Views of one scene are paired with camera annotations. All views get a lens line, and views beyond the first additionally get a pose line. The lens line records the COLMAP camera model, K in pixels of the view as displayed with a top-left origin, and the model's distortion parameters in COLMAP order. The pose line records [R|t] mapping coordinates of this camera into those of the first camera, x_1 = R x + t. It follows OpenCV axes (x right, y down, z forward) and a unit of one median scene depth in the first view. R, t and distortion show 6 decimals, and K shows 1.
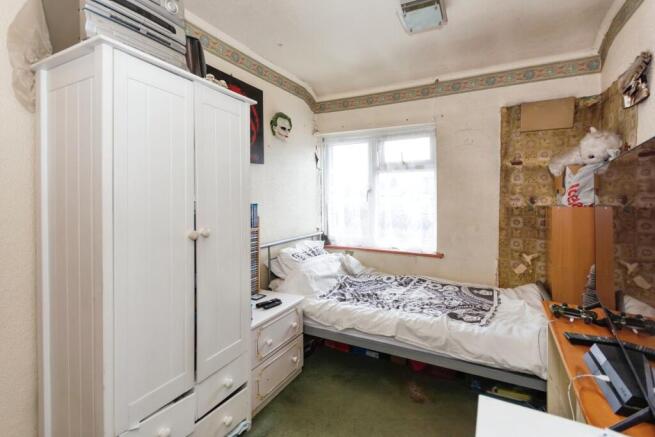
lens RADIAL K [[284.4, 0, 328.5], [0, 284.4, 205.8], [0, 0, 1]] dist [-0.000977, 0.000273]
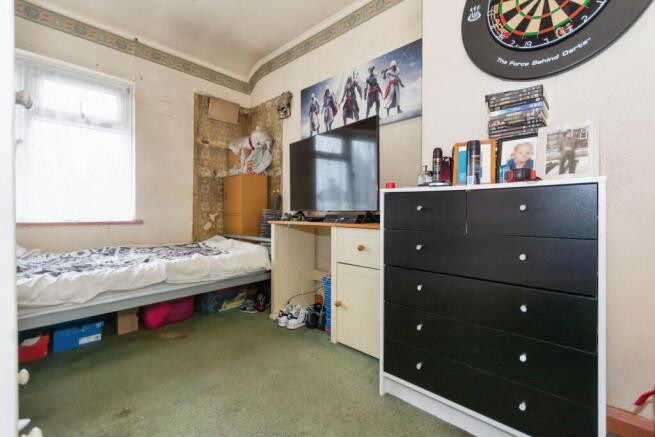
lens RADIAL K [[284.4, 0, 328.5], [0, 284.4, 205.8], [0, 0, 1]] dist [-0.000977, 0.000273]
pose [[0.289997, 0.005696, 0.957011, -0.381764], [0.004931, 0.999960, -0.007445, 0.144675], [-0.957015, 0.006878, 0.289957, 0.116818]]
